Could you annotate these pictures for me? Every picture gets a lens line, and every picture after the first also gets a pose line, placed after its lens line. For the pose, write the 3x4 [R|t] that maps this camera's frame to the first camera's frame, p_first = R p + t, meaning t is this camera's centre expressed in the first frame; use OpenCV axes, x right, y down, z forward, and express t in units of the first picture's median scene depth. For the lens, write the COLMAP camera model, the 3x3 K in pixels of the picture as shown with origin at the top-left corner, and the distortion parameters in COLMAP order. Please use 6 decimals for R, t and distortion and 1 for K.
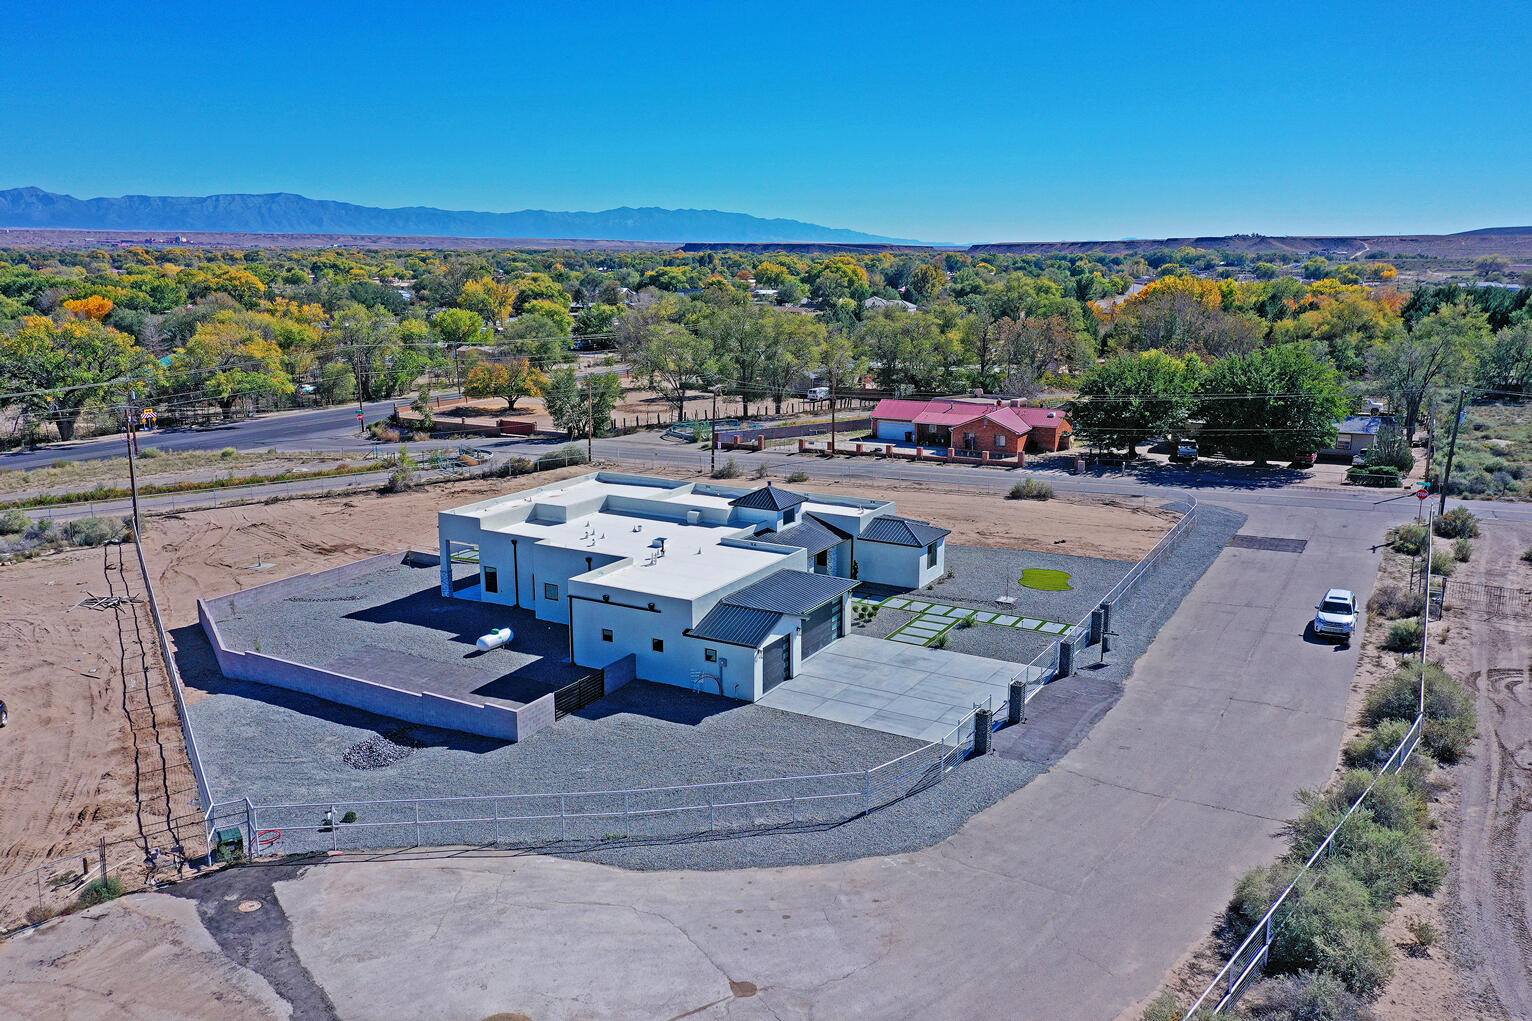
lens RADIAL K [[1207.9, 0, 766.0], [0, 1207.9, 510.5], [0, 0, 1]] dist [0.004735, 0.000514]
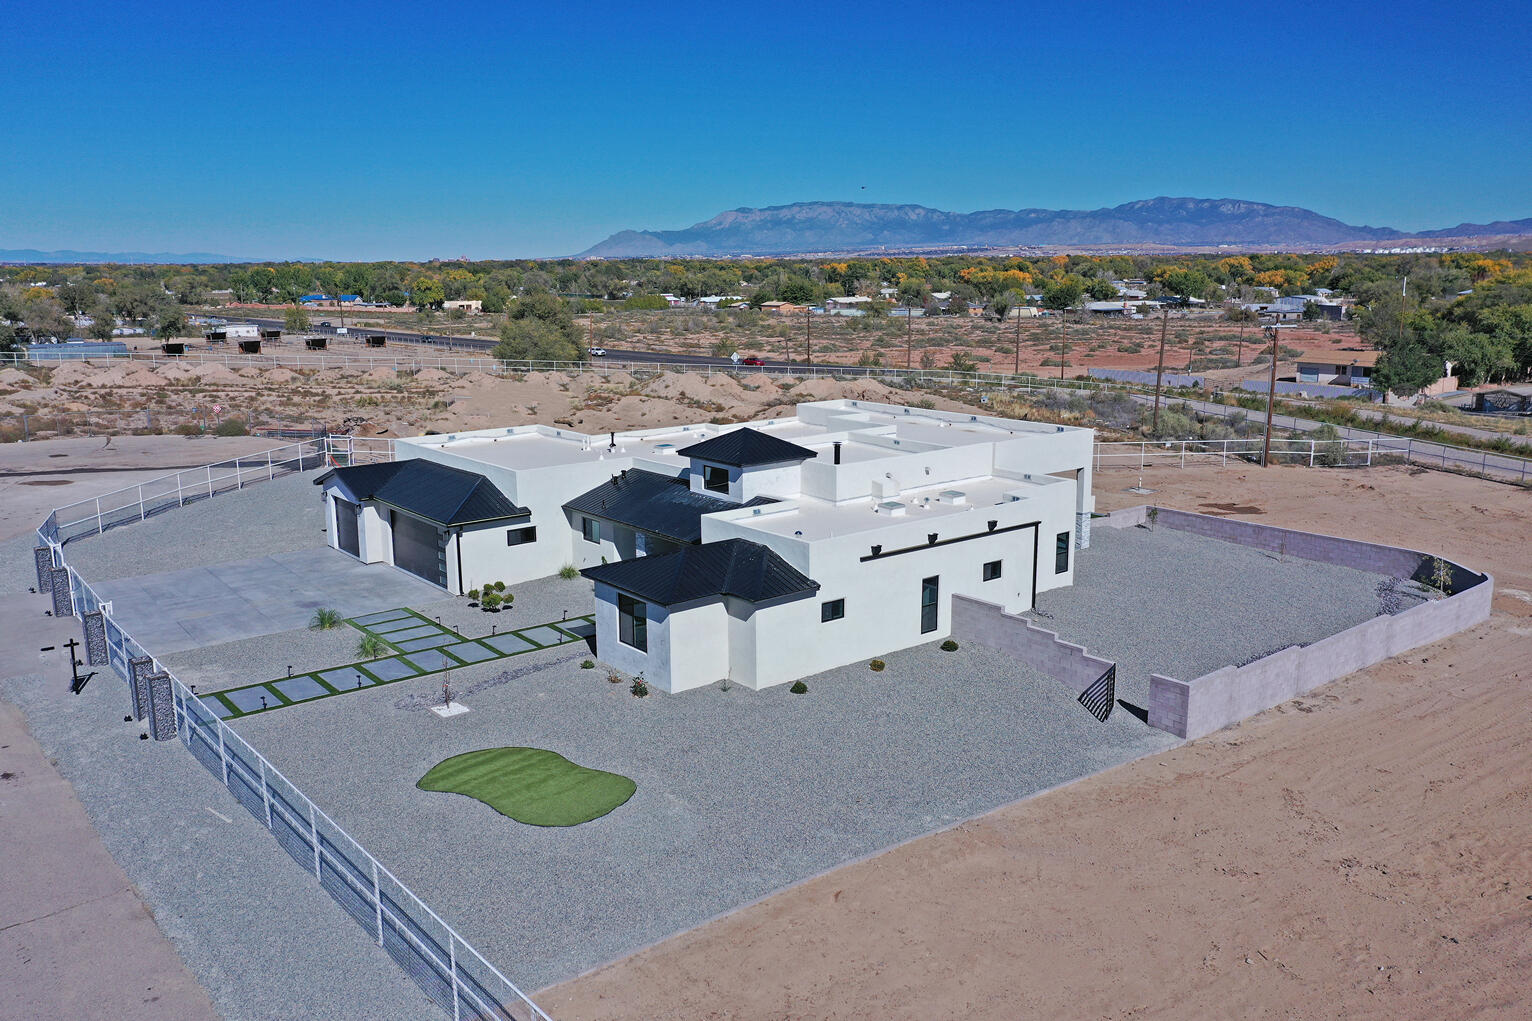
lens RADIAL K [[1207.9, 0, 766.0], [0, 1207.9, 510.5], [0, 0, 1]] dist [0.004735, 0.000514]
pose [[-0.361250, 0.190935, -0.912712, 0.732104], [-0.189639, 0.943312, 0.272395, -0.194425], [0.912982, 0.271488, -0.304563, 1.585911]]
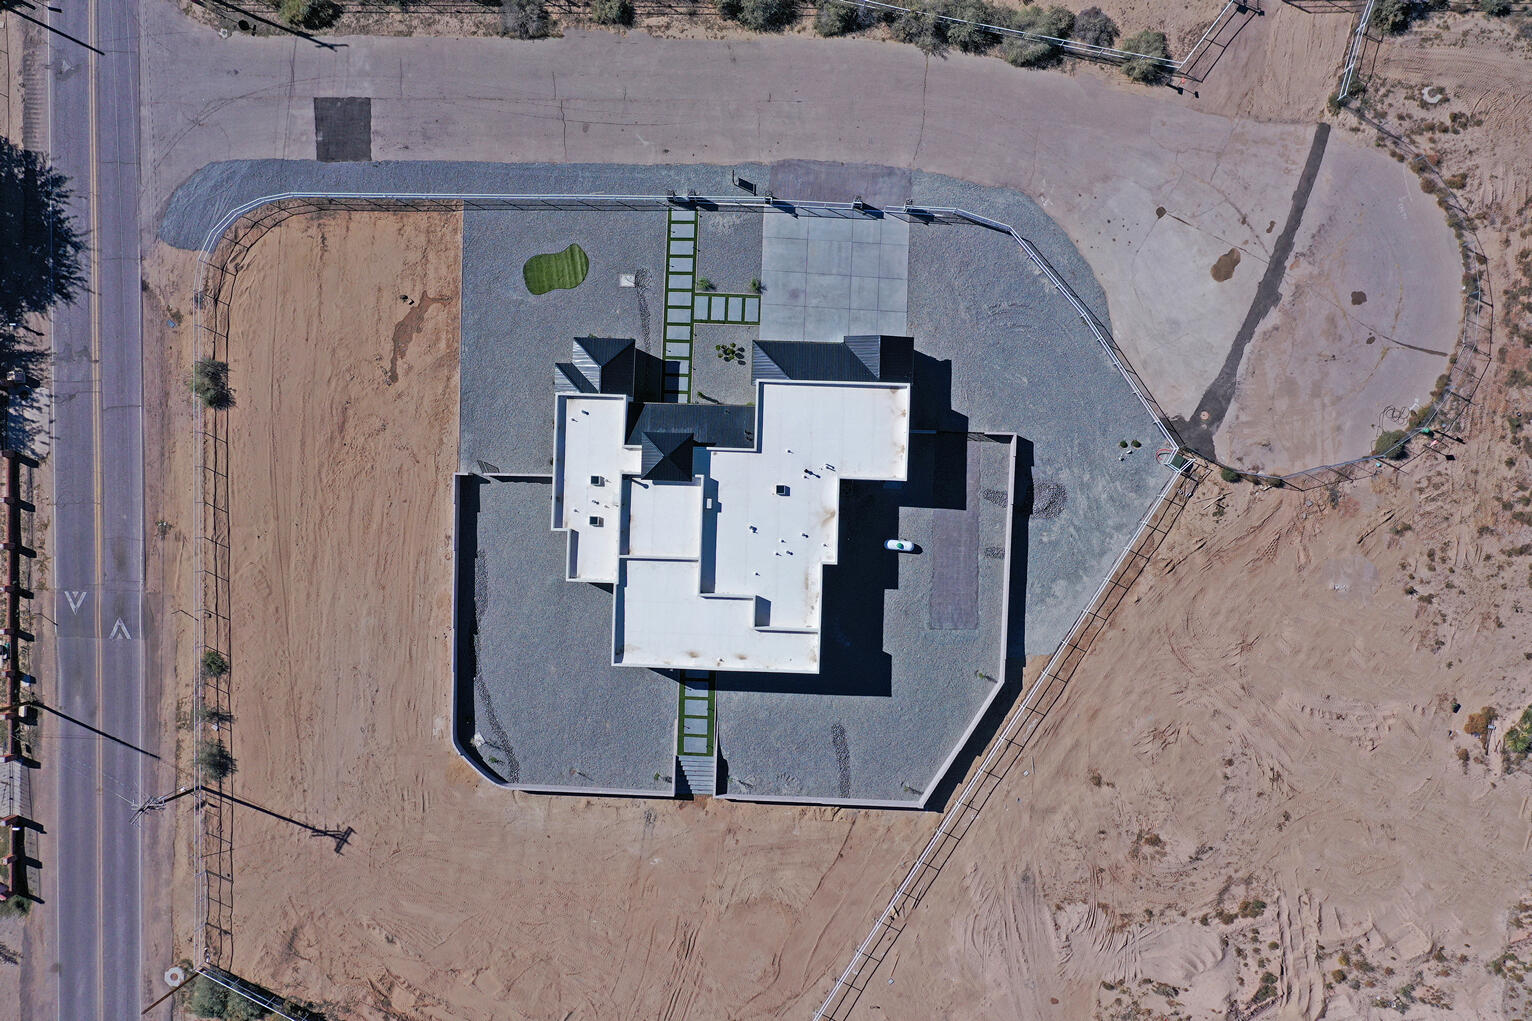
lens RADIAL K [[1207.9, 0, 766.0], [0, 1207.9, 510.5], [0, 0, 1]] dist [0.004735, 0.000514]
pose [[-0.465020, -0.885269, 0.007433, -0.135033], [0.224392, -0.109740, 0.968300, -1.549275], [-0.856391, 0.451947, 0.249679, 0.837499]]
